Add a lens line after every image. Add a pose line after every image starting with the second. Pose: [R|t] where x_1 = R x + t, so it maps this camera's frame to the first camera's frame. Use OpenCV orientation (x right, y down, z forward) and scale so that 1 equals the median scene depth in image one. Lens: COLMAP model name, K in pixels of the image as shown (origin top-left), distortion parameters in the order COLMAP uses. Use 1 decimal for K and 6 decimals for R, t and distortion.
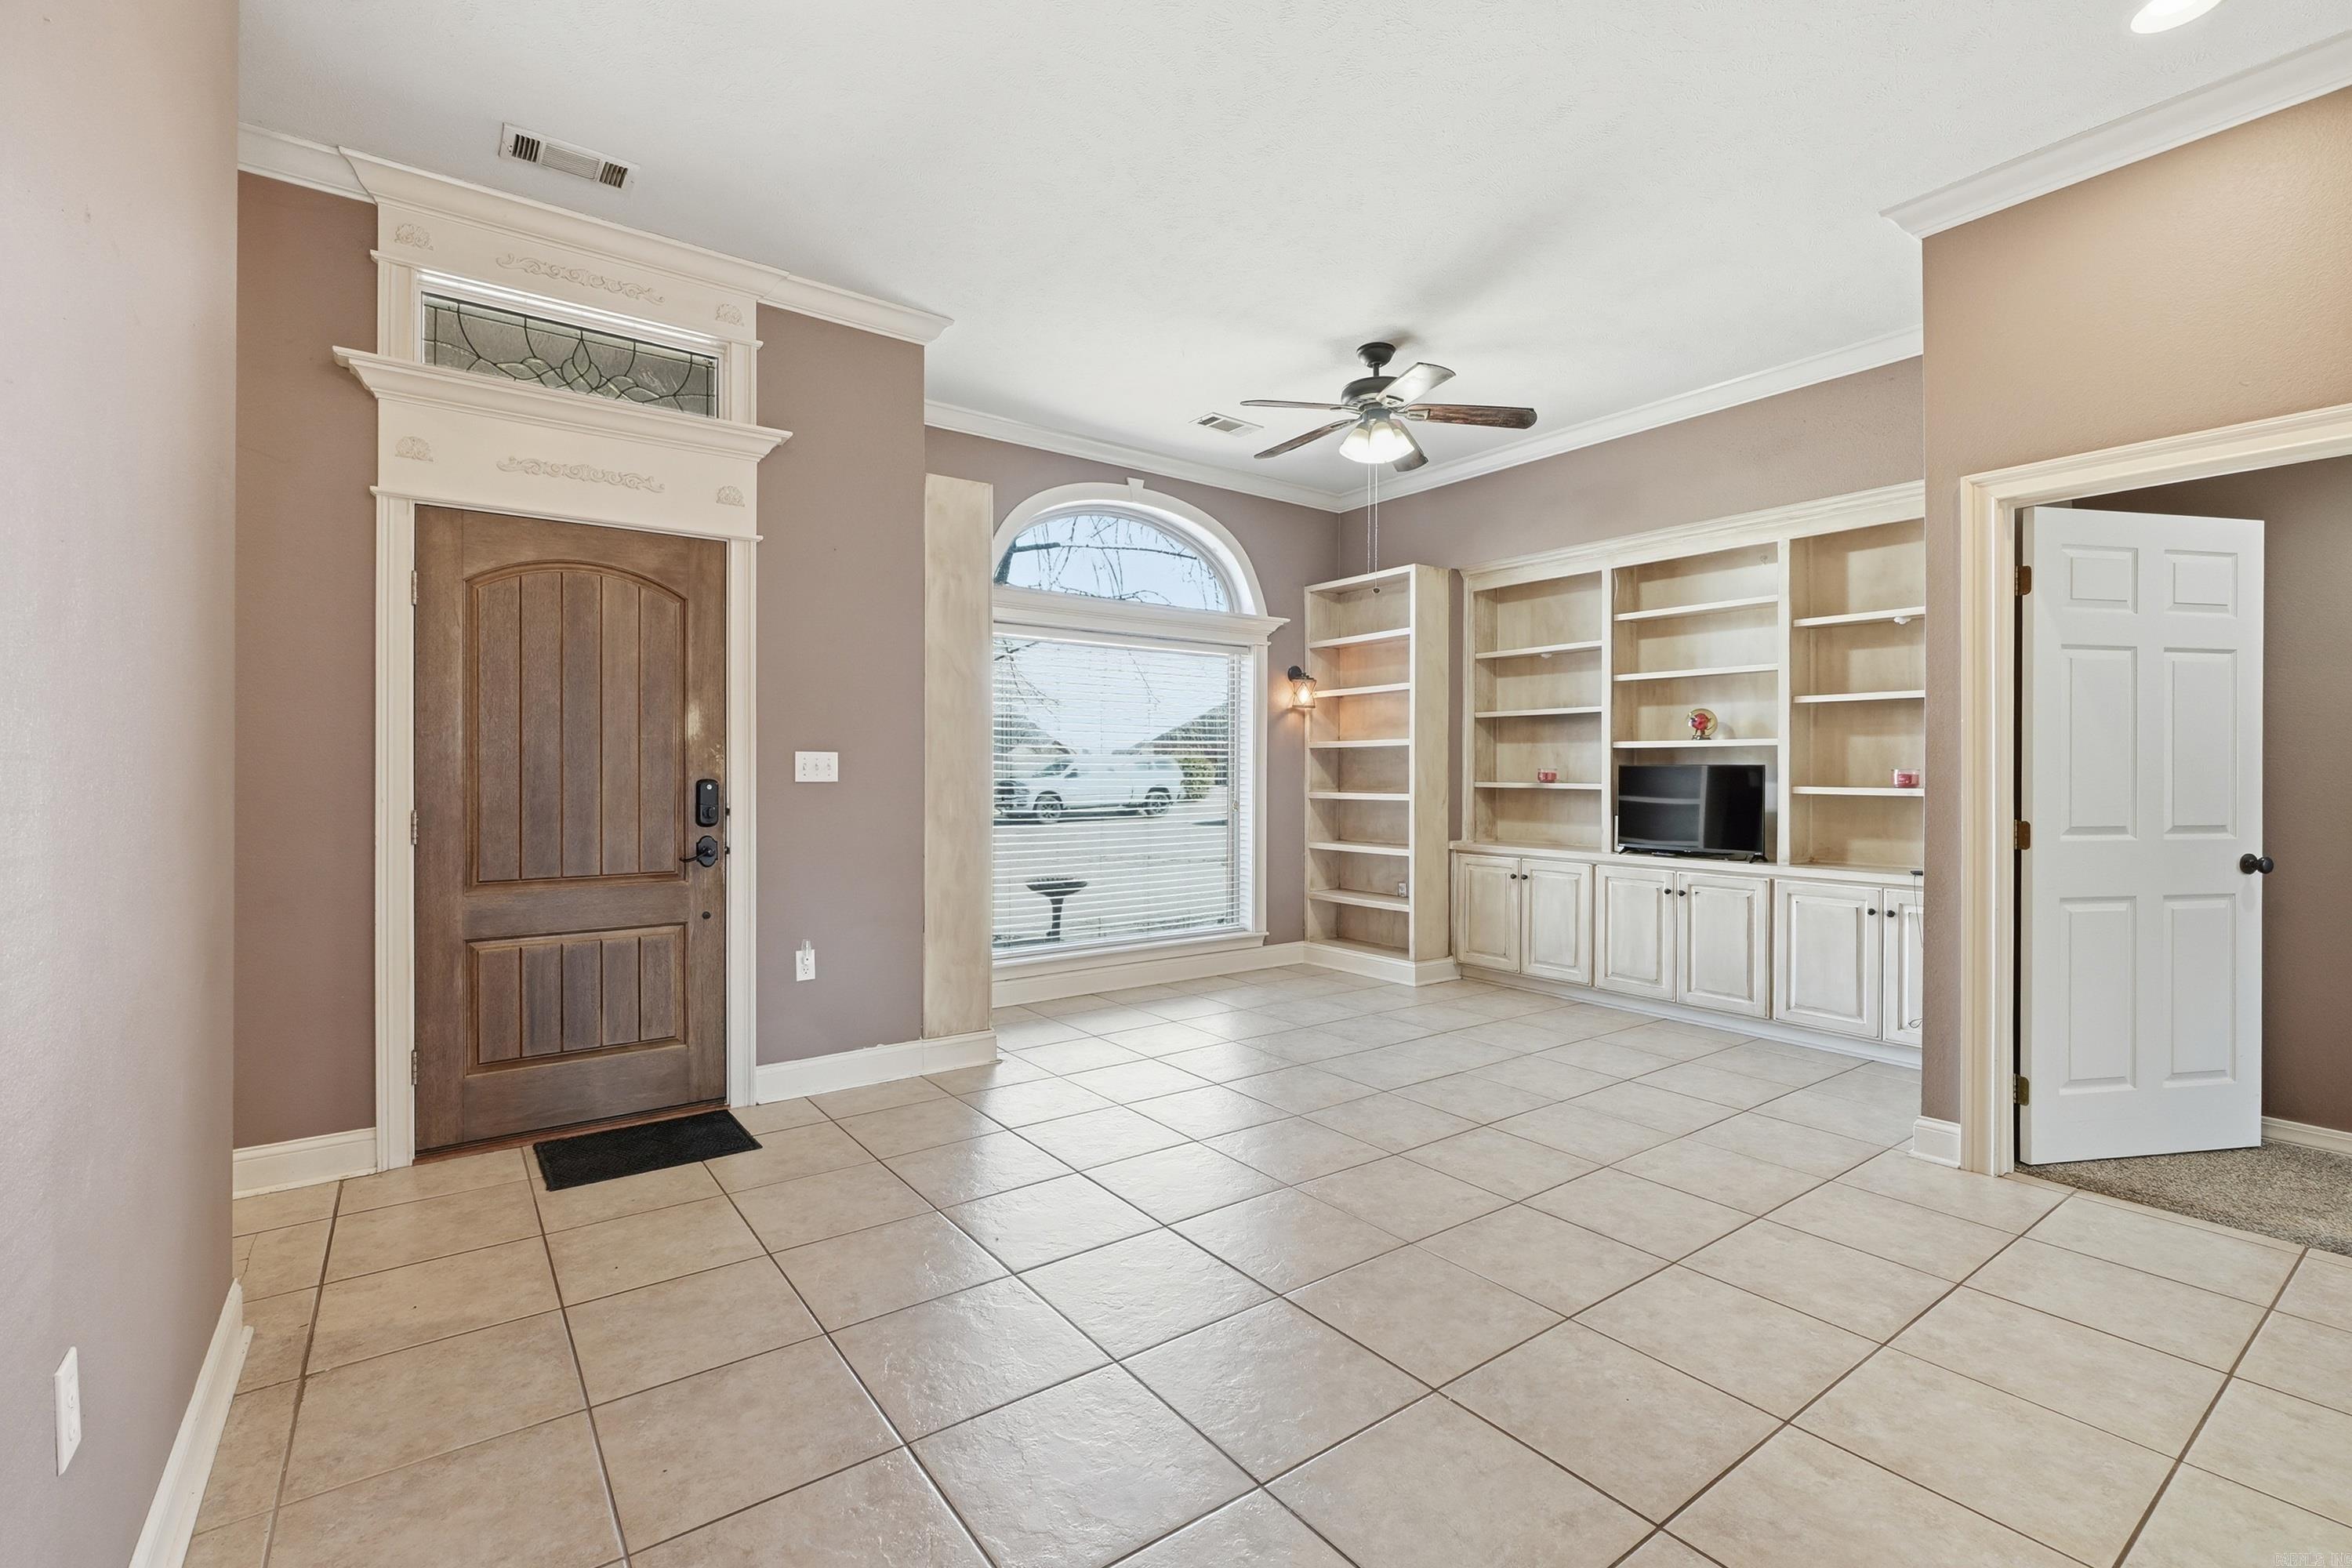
lens RADIAL K [[1023.3, 0, 1176.0], [0, 1023.3, 784.0], [0, 0, 1]] dist [0.000336, 0.000253]
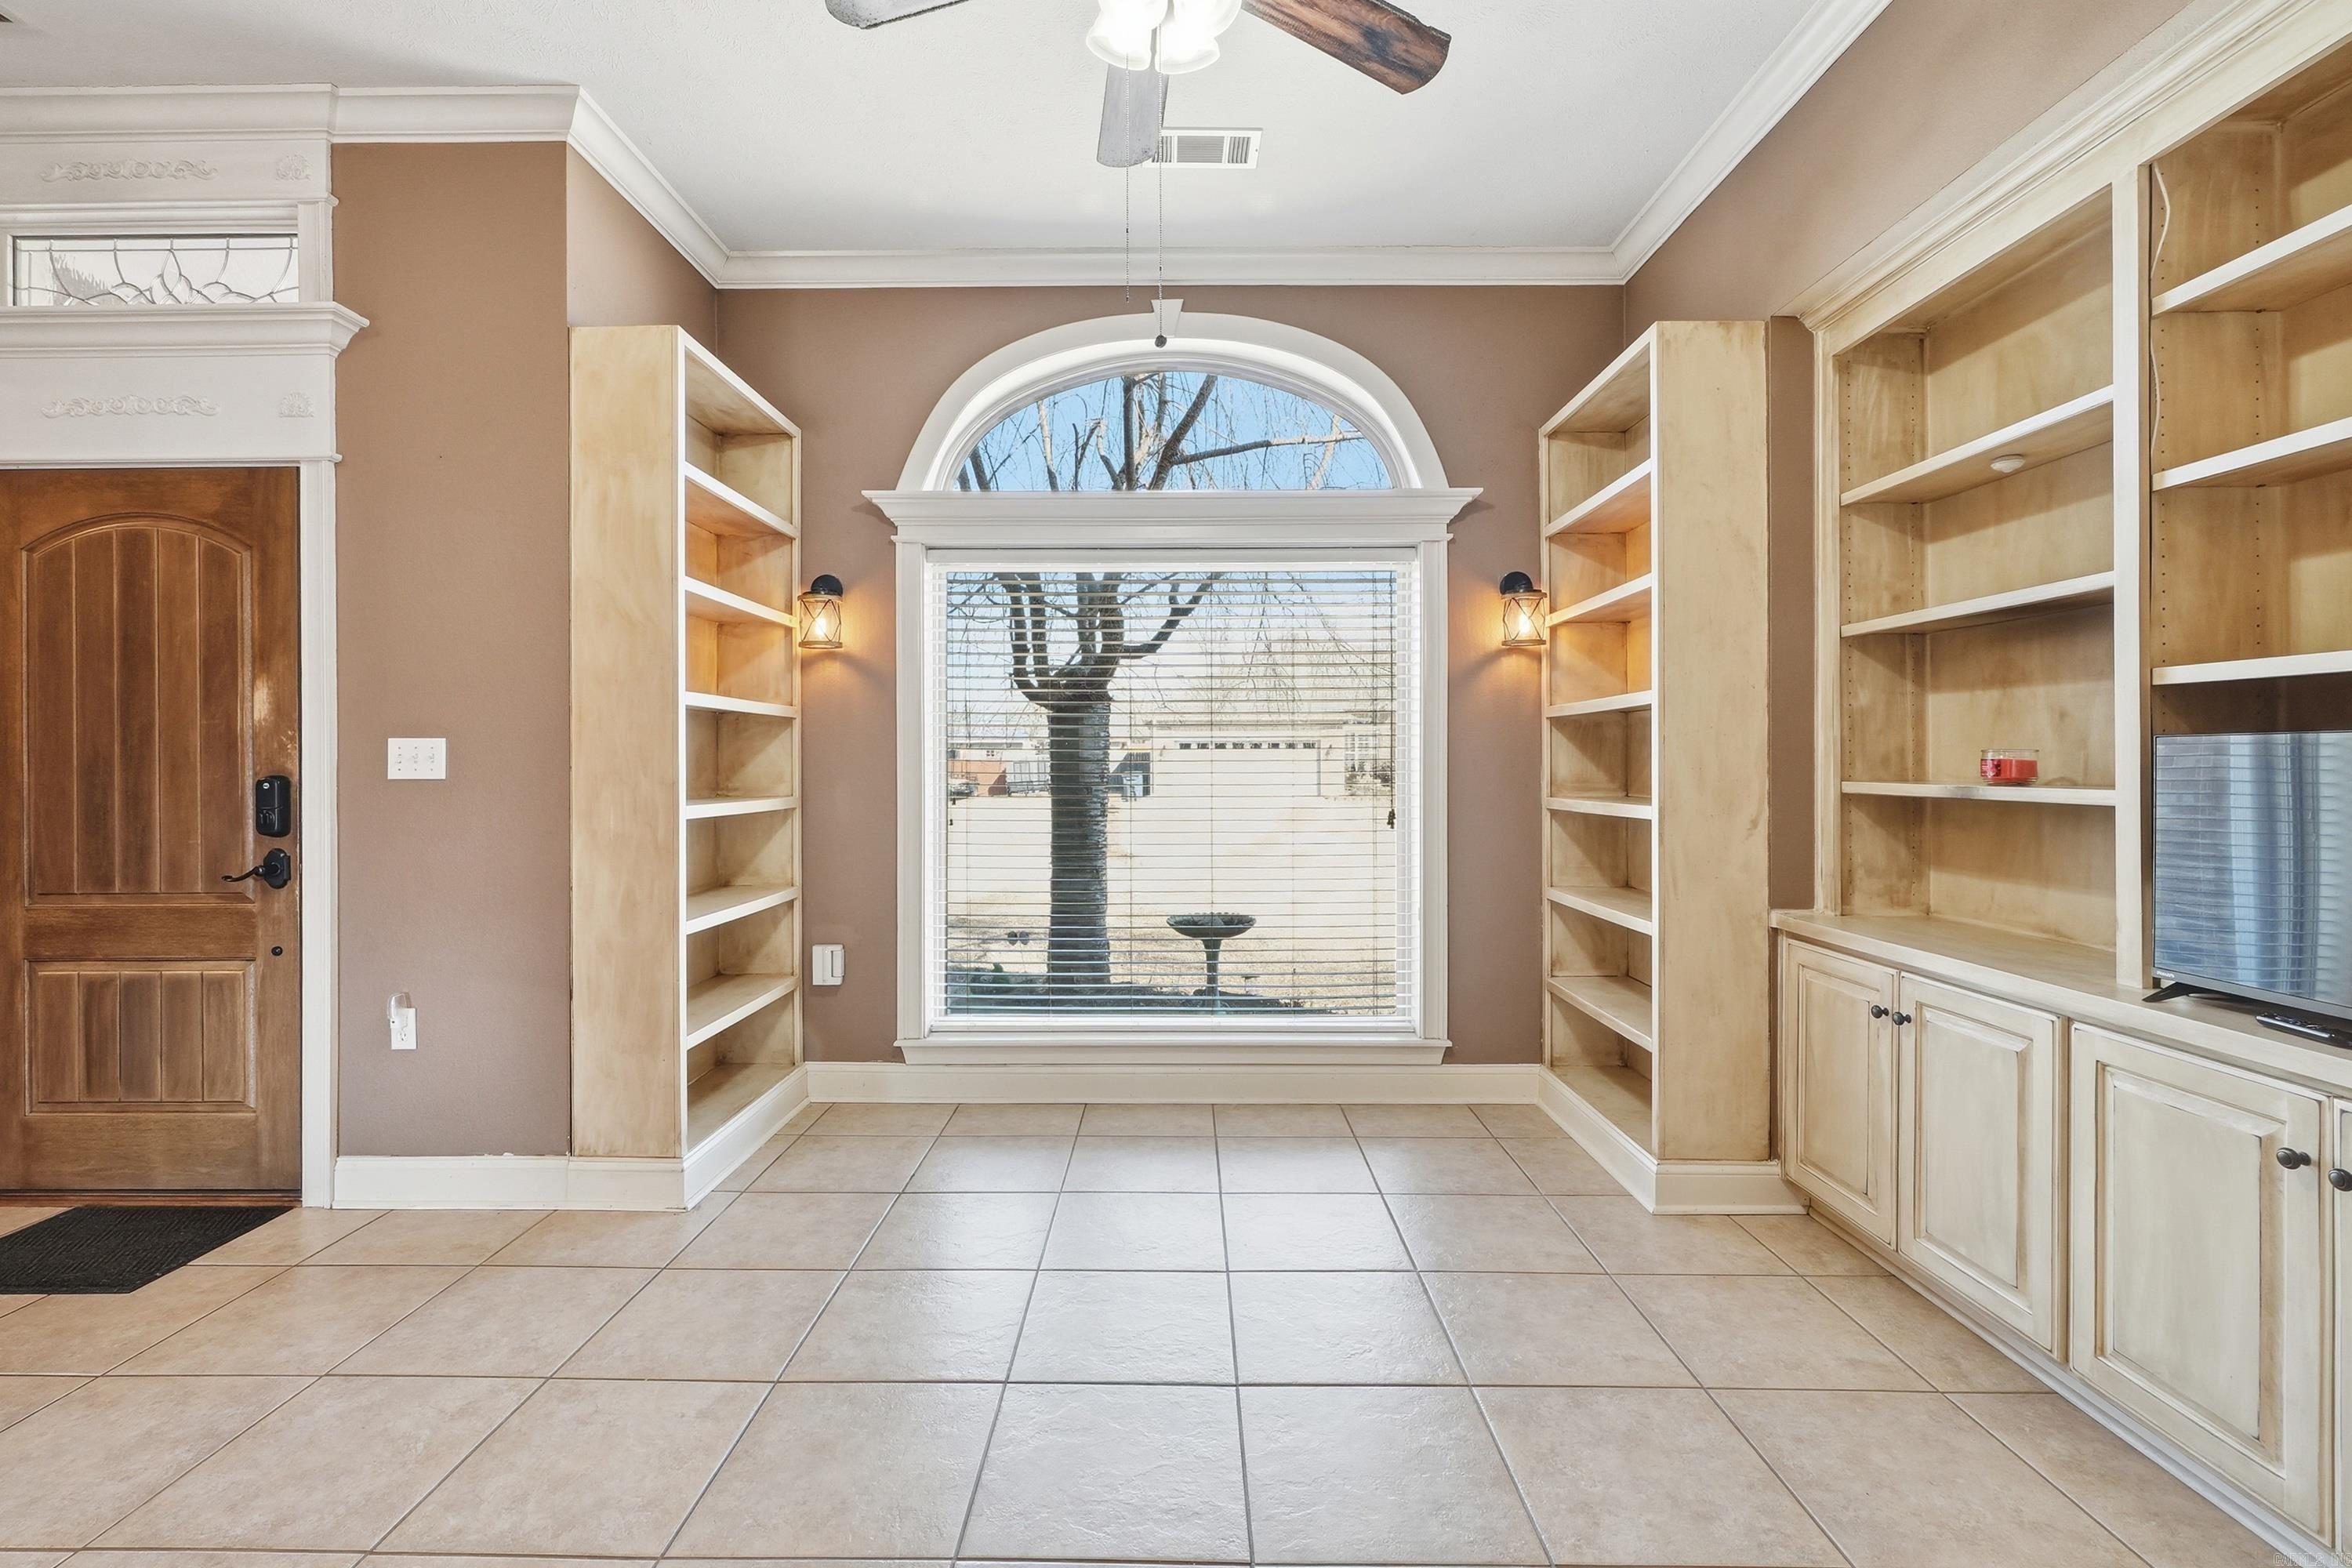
lens RADIAL K [[1037.7, 0, 1161.3], [0, 1037.7, 770.8], [0, 0, 1]] dist [-0.013964, 0.006917]
pose [[0.799255, 0.000658, -0.600991, 0.339437], [-0.001998, 0.999997, -0.001563, -0.005390], [0.600988, 0.002450, 0.799254, 0.481718]]
